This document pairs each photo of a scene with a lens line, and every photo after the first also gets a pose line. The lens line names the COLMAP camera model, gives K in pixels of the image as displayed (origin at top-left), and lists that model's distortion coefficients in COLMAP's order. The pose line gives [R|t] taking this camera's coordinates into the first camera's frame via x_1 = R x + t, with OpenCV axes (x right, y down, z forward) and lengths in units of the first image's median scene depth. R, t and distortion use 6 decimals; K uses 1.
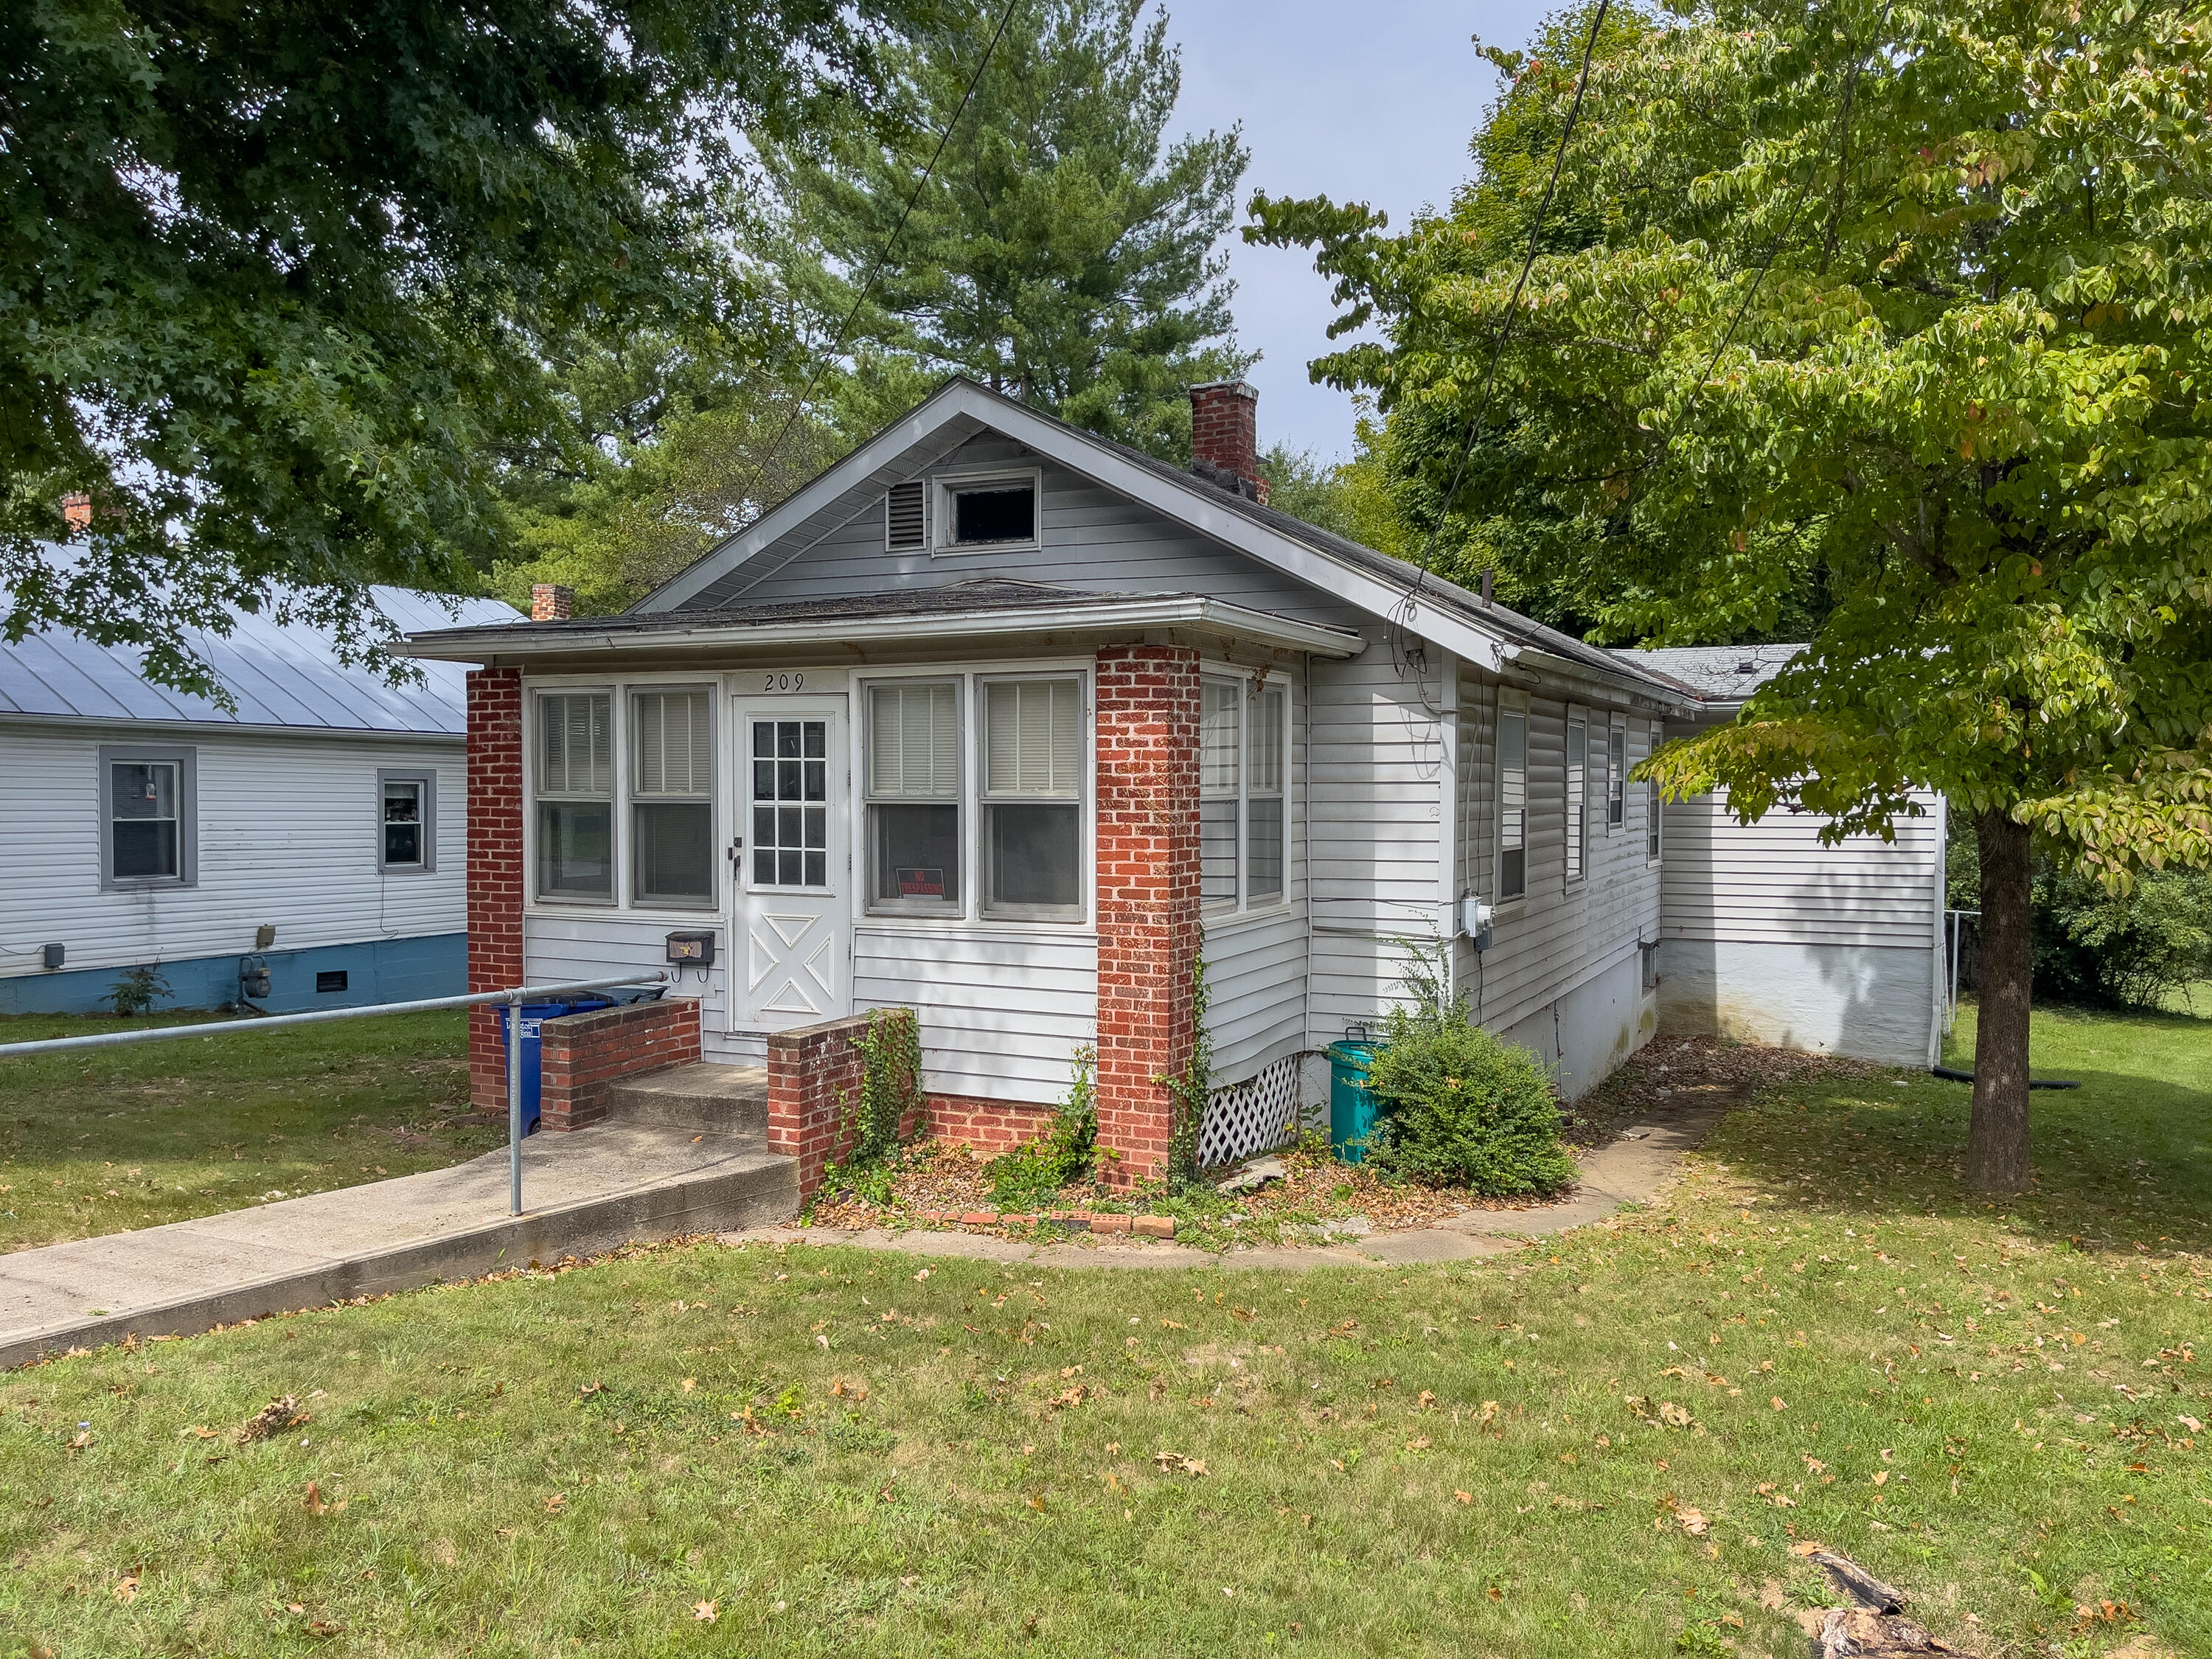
lens RADIAL K [[1706.0, 0, 1107.3], [0, 1706.0, 828.8], [0, 0, 1]] dist [0.016123, -0.017791]
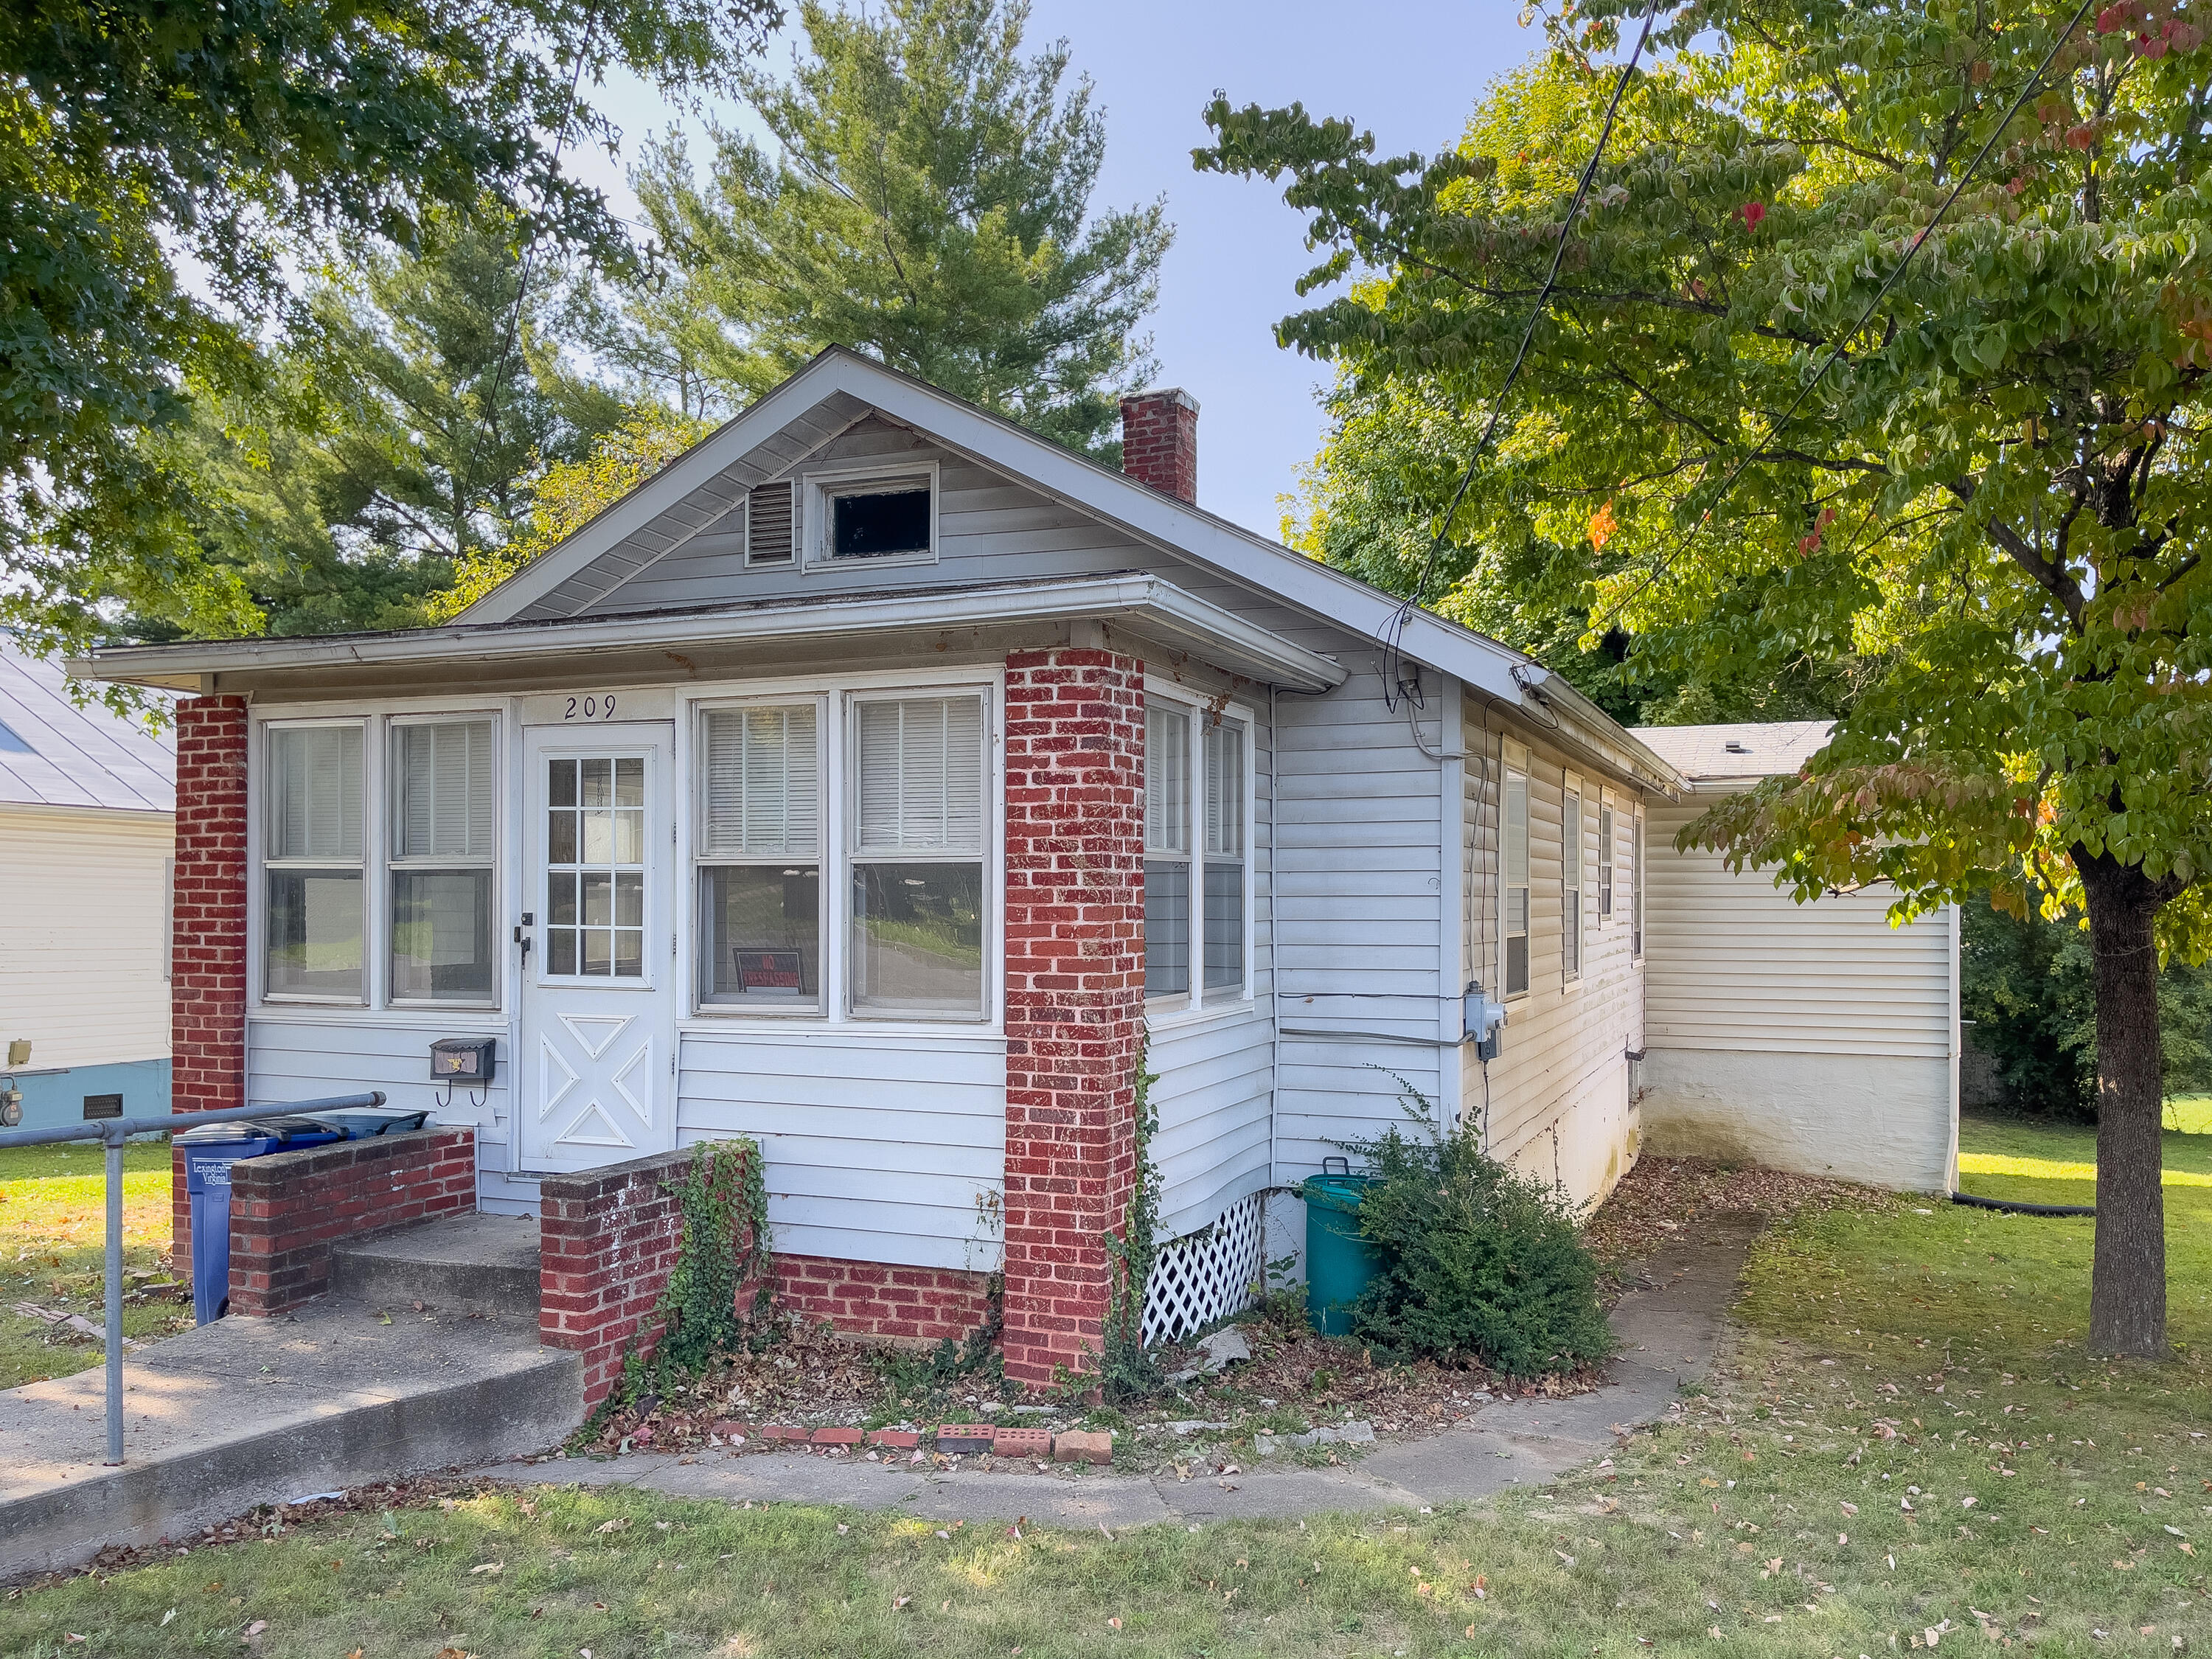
lens RADIAL K [[1706.0, 0, 1187.5], [0, 1706.0, 899.0], [0, 0, 1]] dist [0.016123, -0.017791]
pose [[0.995429, 0.004156, 0.095415, 0.001596], [-0.001544, 0.999622, -0.027442, 0.019332], [-0.095493, 0.027169, 0.995059, 0.223882]]
